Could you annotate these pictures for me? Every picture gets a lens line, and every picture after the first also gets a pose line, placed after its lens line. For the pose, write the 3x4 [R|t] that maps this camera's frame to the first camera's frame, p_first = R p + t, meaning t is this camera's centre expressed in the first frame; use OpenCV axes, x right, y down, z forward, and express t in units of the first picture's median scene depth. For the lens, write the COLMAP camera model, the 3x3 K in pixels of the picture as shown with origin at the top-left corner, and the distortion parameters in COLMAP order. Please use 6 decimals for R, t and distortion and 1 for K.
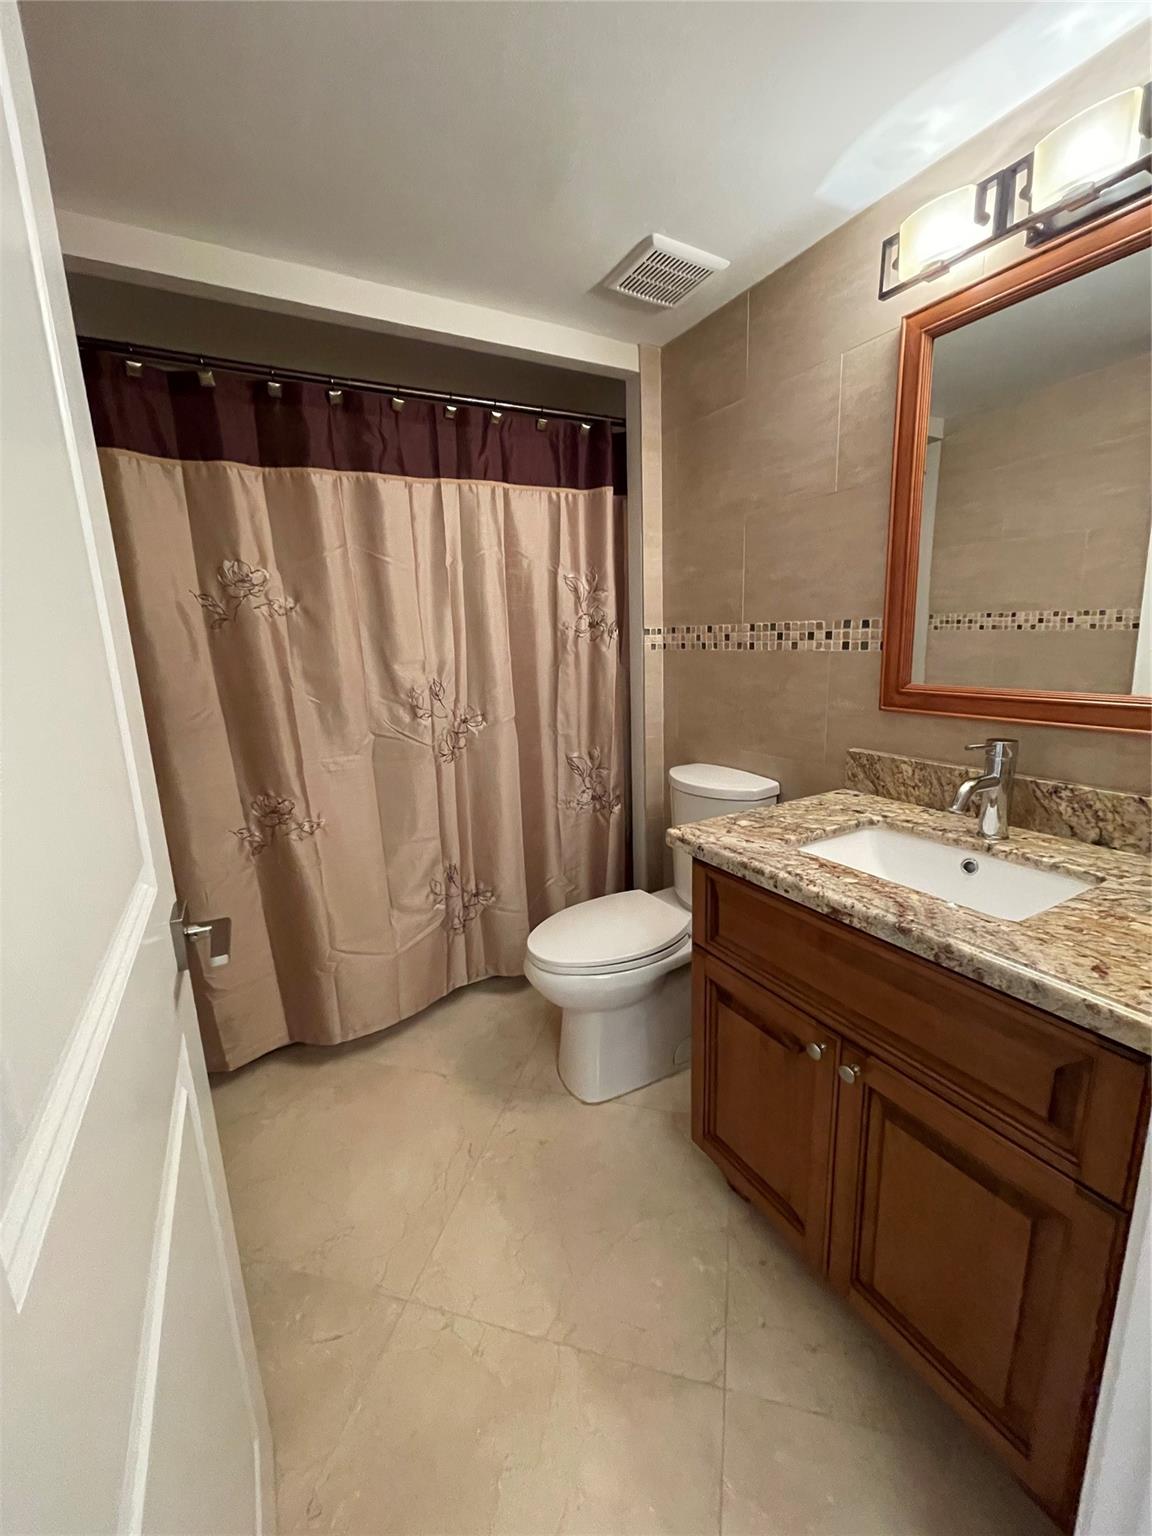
lens RADIAL K [[618.5, 0, 572.9], [0, 618.5, 767.4], [0, 0, 1]] dist [-0.001554, -0.000269]
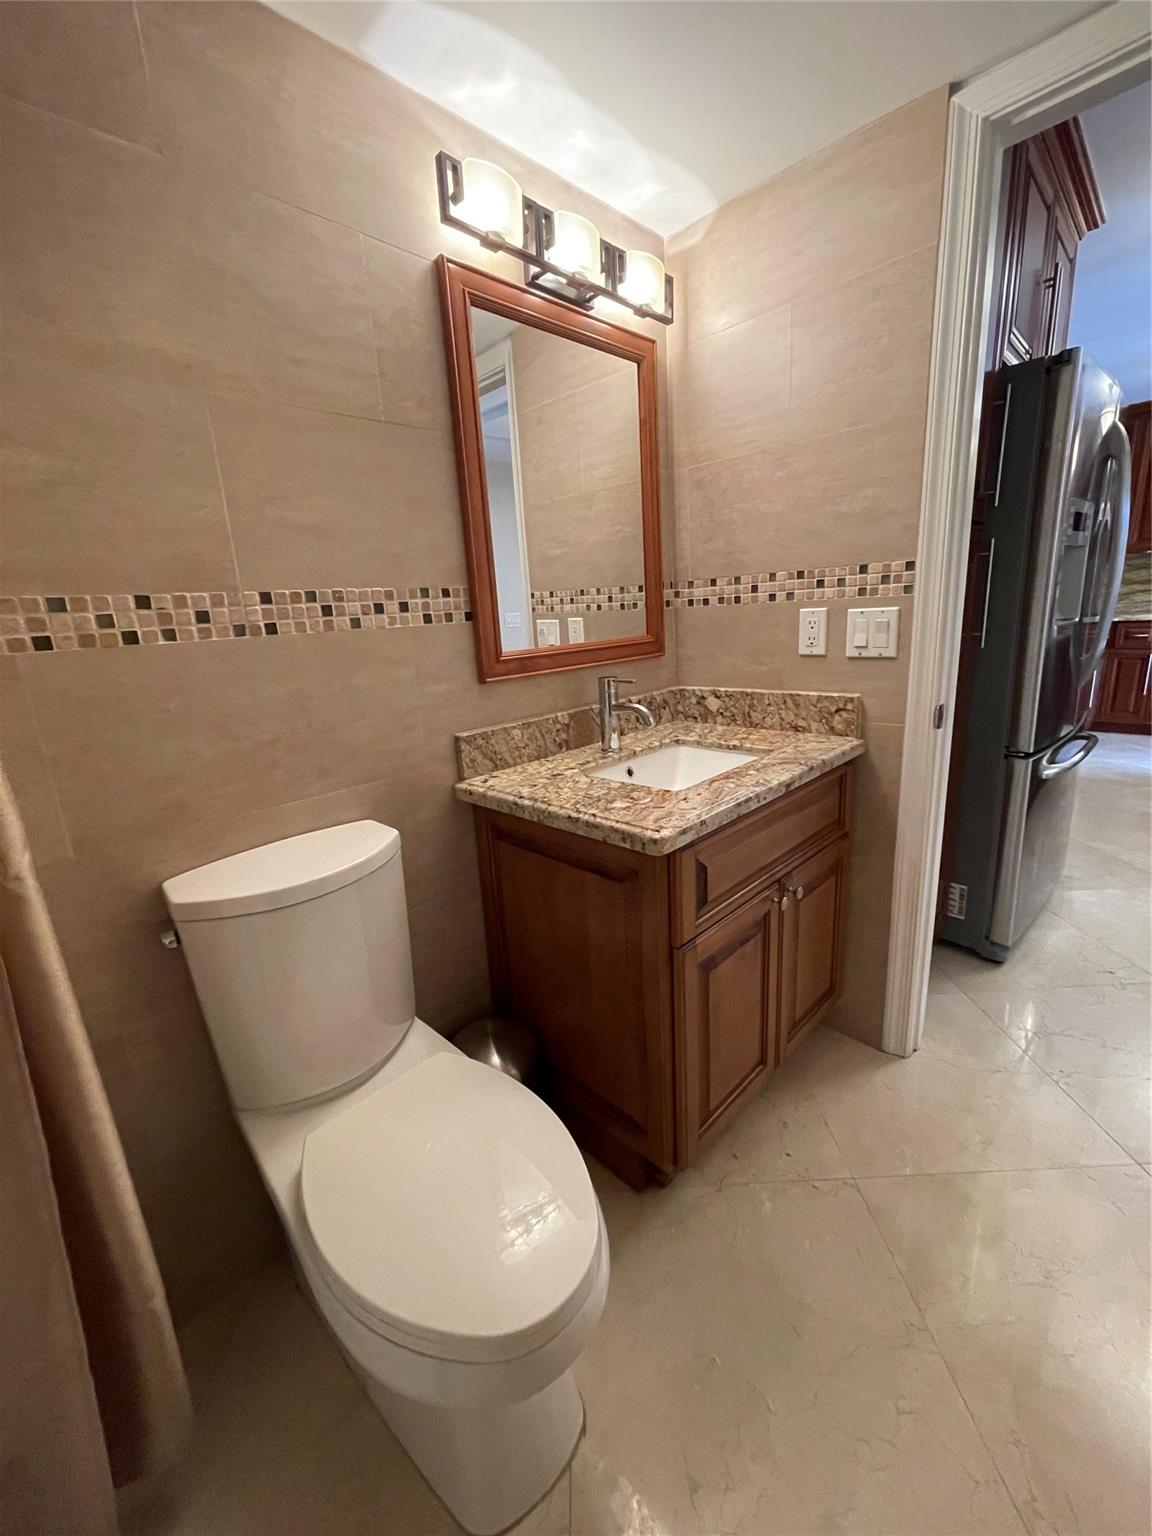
lens RADIAL K [[618.5, 0, 571.3], [0, 618.5, 766.5], [0, 0, 1]] dist [-0.001554, -0.000269]
pose [[-0.259400, -0.187387, 0.947416, -0.468233], [0.272119, 0.927068, 0.257868, -0.183469], [-0.926641, 0.324701, -0.189490, 1.098504]]
